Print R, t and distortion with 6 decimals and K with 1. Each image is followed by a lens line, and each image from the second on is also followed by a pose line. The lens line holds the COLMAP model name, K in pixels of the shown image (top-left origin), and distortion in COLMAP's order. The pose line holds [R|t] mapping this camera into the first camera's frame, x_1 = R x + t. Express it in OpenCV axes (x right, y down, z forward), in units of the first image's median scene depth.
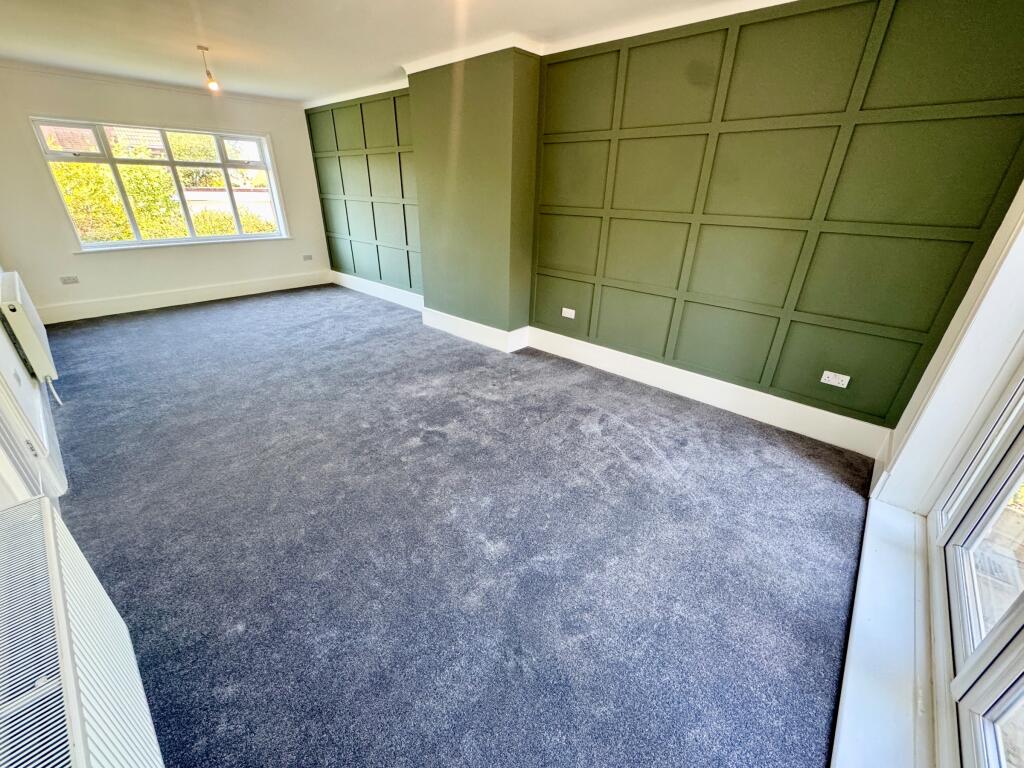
lens RADIAL K [[409.4, 0, 514.2], [0, 409.4, 385.9], [0, 0, 1]] dist [-0.003280, 0.000446]
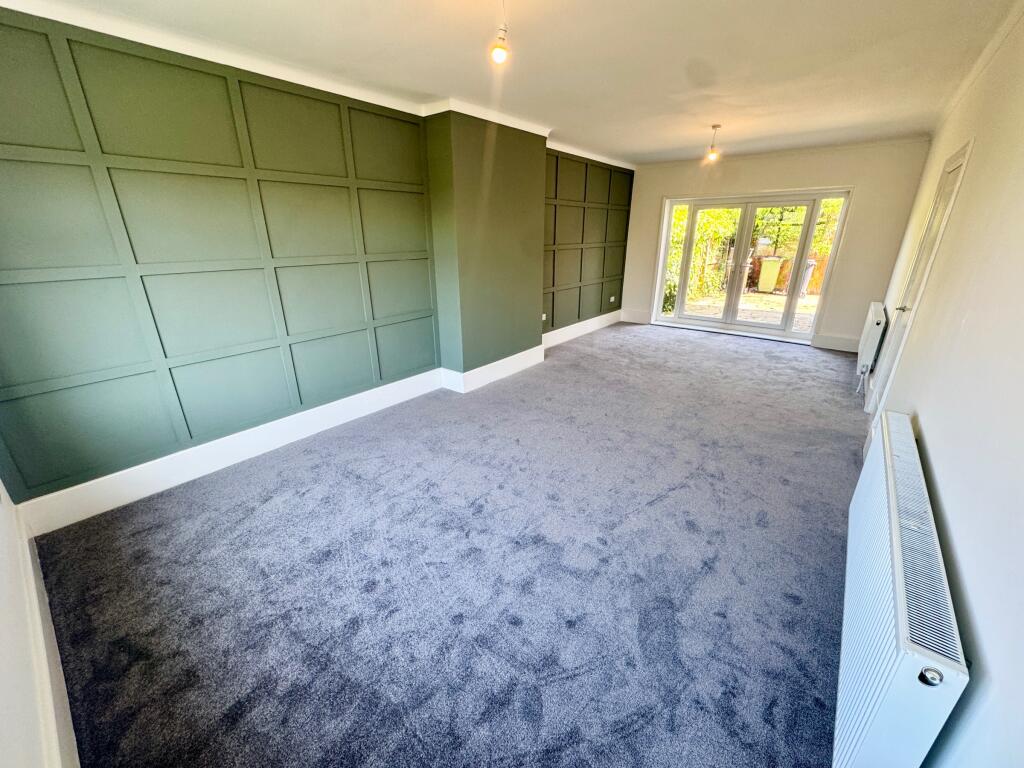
lens RADIAL K [[409.4, 0, 515.0], [0, 409.4, 382.2], [0, 0, 1]] dist [-0.003280, 0.000446]
pose [[-0.053732, -0.360442, 0.931233, -1.279802], [0.442914, 0.827220, 0.345739, -0.532190], [-0.894953, 0.431033, 0.115197, 1.034780]]
